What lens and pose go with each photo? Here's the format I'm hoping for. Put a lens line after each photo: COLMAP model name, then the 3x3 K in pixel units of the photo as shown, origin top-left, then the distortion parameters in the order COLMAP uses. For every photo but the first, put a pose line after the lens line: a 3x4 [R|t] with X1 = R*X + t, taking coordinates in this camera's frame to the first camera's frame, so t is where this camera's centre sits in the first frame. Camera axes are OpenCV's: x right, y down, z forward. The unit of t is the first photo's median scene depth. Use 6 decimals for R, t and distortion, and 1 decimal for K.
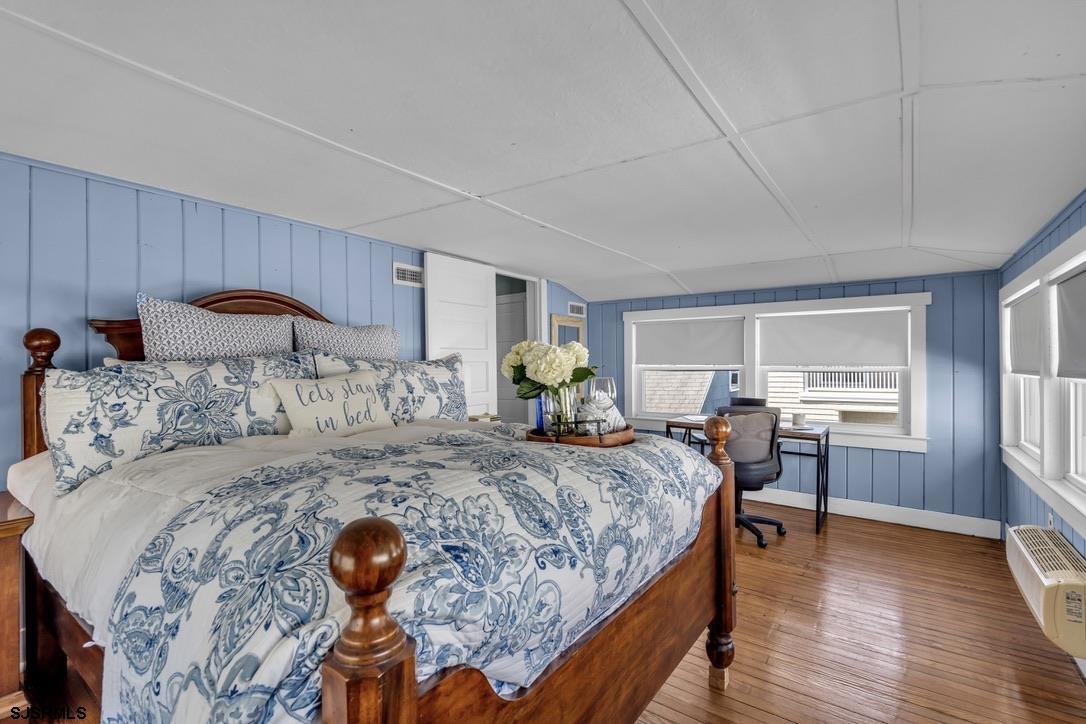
lens RADIAL K [[496.0, 0, 546.2], [0, 496.0, 363.6], [0, 0, 1]] dist [-0.002549, -0.000124]
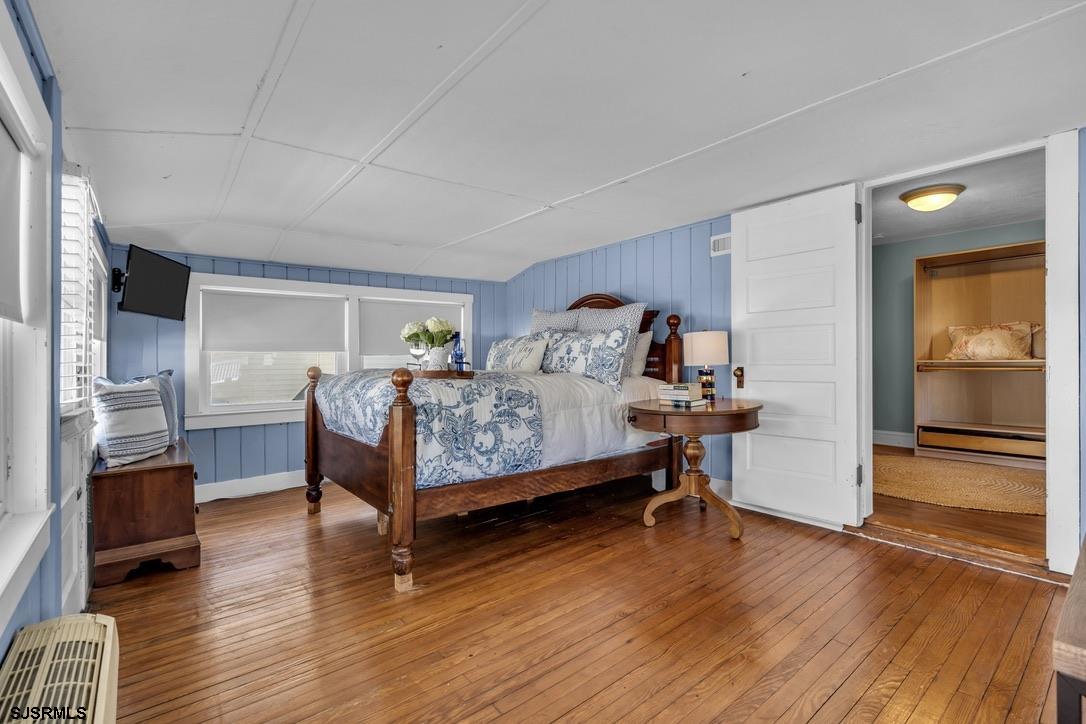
lens RADIAL K [[496.0, 0, 546.2], [0, 496.0, 363.6], [0, 0, 1]] dist [-0.002549, -0.000124]
pose [[-0.256945, 0.012747, -0.966342, 1.113005], [0.008577, 0.999904, 0.010909, 0.069469], [0.966388, -0.005485, -0.257029, 1.287097]]
